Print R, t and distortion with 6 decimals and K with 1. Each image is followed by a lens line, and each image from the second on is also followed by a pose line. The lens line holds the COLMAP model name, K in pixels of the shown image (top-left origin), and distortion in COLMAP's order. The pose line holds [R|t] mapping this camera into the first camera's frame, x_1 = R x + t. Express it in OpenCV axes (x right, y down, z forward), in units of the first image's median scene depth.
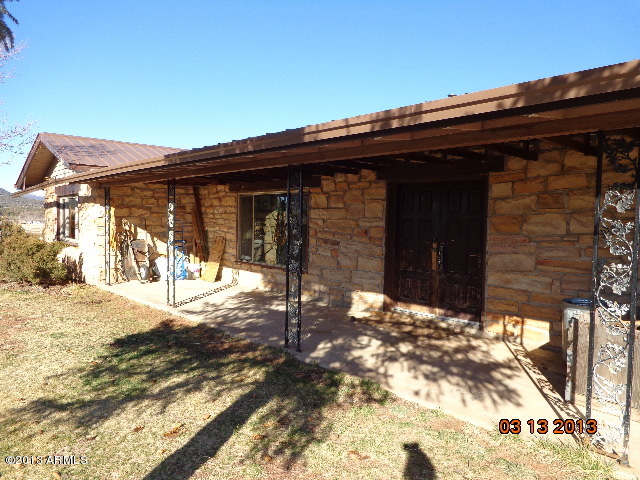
lens RADIAL K [[450.3, 0, 319.6], [0, 450.3, 240.9], [0, 0, 1]] dist [0.005267, 0.000513]
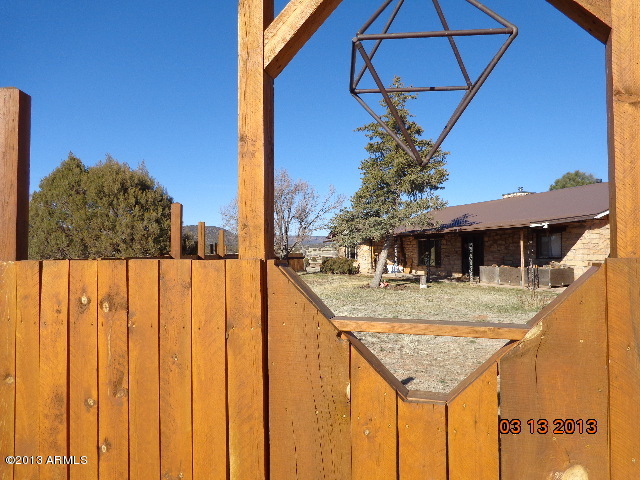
lens RADIAL K [[450.3, 0, 319.6], [0, 450.3, 240.8], [0, 0, 1]] dist [0.005267, 0.000513]
pose [[0.910418, -0.041043, -0.411648, 0.362331], [0.012159, 0.997291, -0.072544, 0.080603], [0.413510, 0.061040, 0.908451, -1.532758]]
